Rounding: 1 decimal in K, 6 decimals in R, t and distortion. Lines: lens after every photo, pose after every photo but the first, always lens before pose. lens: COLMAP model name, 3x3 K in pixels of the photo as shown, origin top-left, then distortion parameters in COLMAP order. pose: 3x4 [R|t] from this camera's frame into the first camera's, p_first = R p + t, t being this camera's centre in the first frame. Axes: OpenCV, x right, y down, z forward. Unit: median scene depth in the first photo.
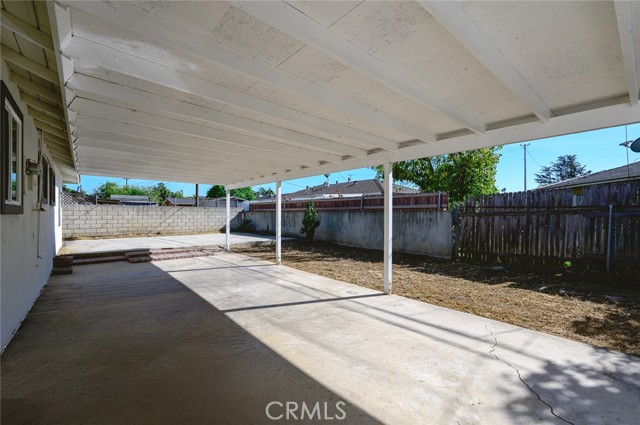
lens RADIAL K [[283.0, 0, 319.6], [0, 283.0, 214.5], [0, 0, 1]] dist [-0.002414, -0.000139]
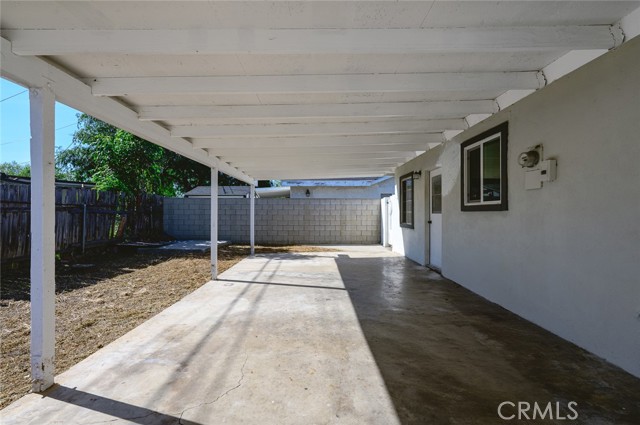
lens RADIAL K [[283.0, 0, 319.3], [0, 283.0, 212.5], [0, 0, 1]] dist [-0.002414, -0.000139]
pose [[-0.771248, -0.001636, 0.636533, -0.553182], [0.000915, 0.999993, 0.003679, 0.001744], [-0.636534, 0.003420, -0.771241, 1.080419]]
